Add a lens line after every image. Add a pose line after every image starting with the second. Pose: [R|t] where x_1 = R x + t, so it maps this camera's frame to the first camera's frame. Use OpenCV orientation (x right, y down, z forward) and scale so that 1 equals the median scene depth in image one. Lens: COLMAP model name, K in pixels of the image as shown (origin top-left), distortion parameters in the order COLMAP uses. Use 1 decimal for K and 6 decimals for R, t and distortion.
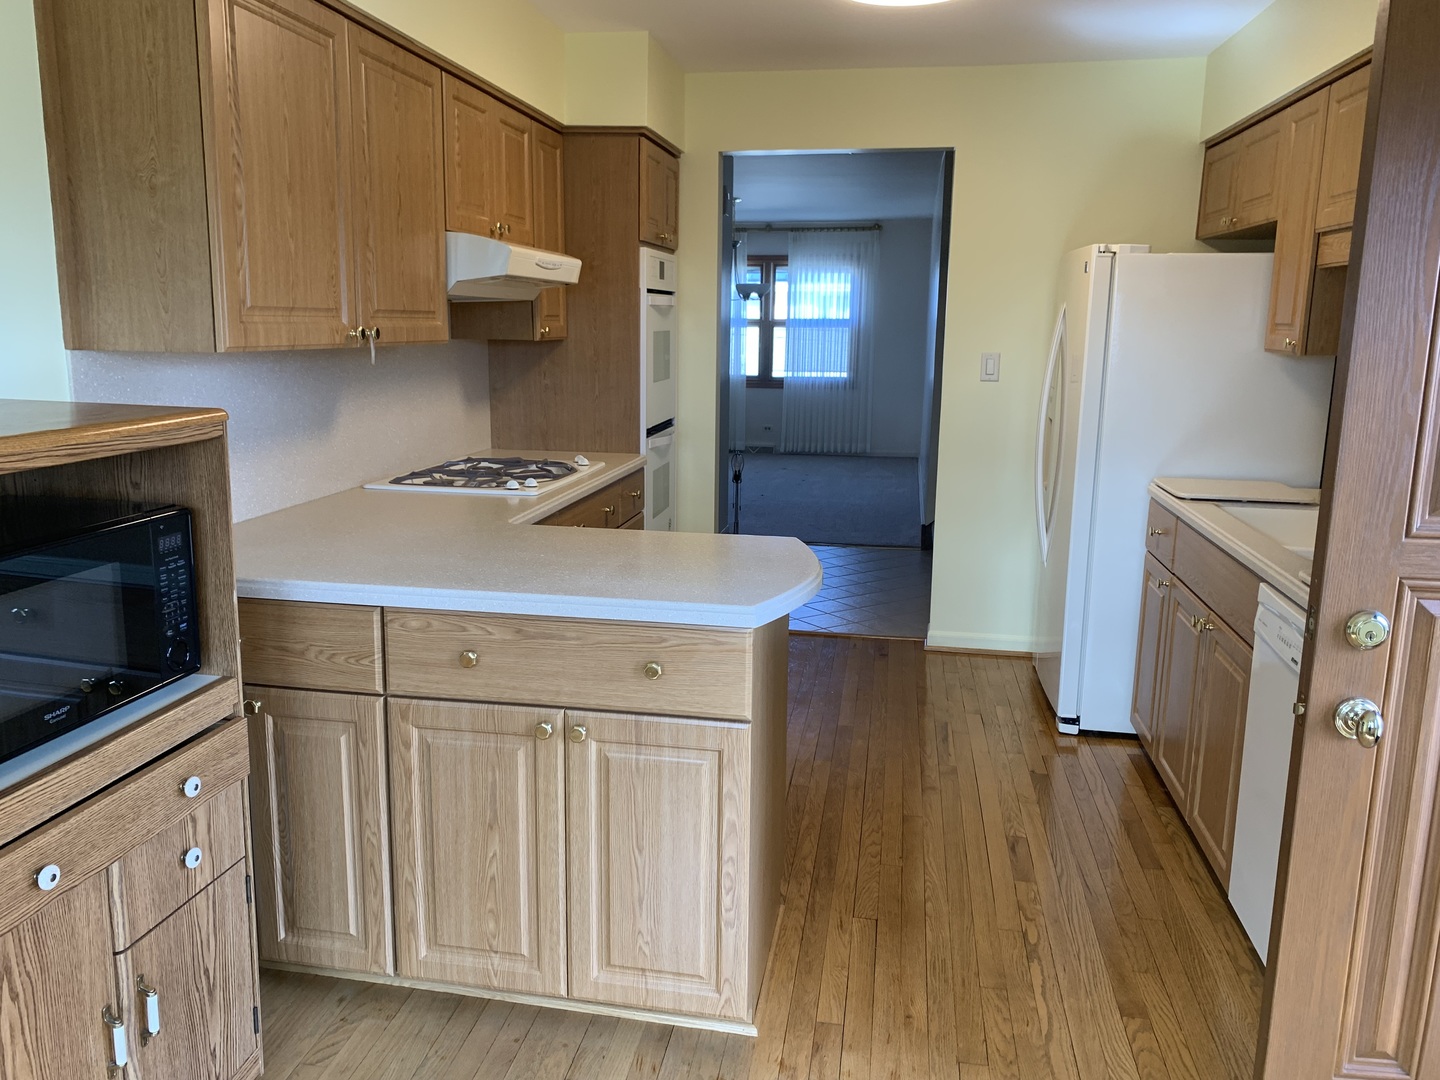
lens RADIAL K [[1096.3, 0, 696.6], [0, 1096.3, 537.5], [0, 0, 1]] dist [0.026789, -0.024658]
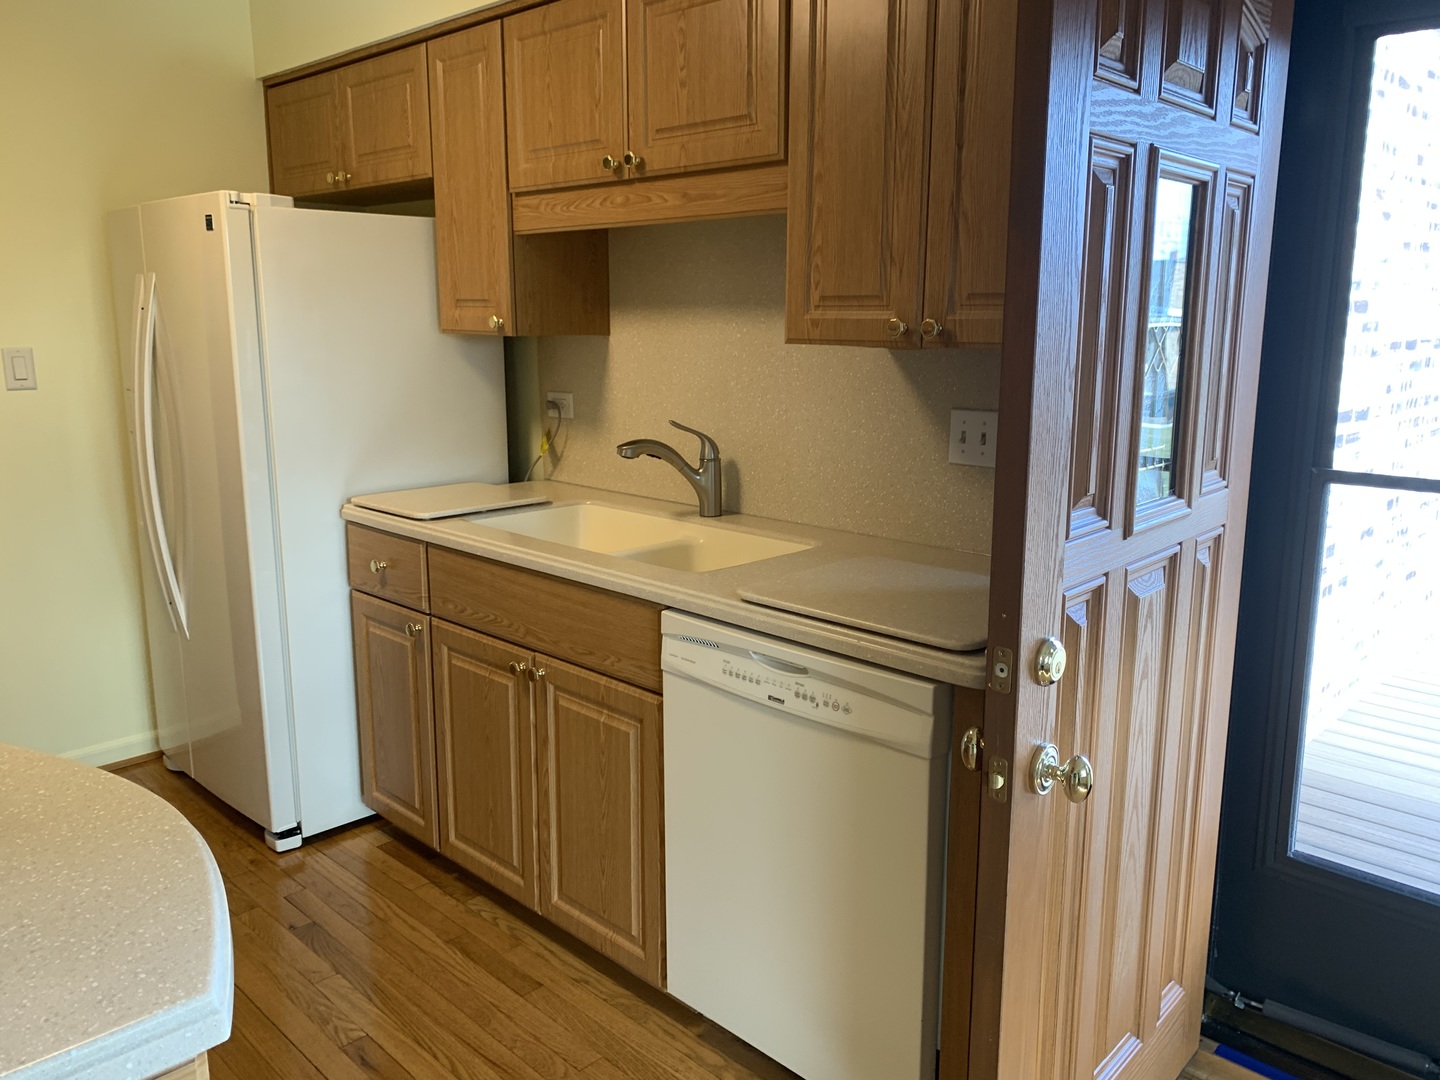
lens RADIAL K [[1104.7, 0, 716.4], [0, 1104.7, 521.3], [0, 0, 1]] dist [0.003427, -0.004416]
pose [[0.557156, -0.169596, 0.812905, -0.081625], [0.172515, 0.981204, 0.086469, -0.061689], [-0.812291, 0.092061, 0.575941, 0.342982]]
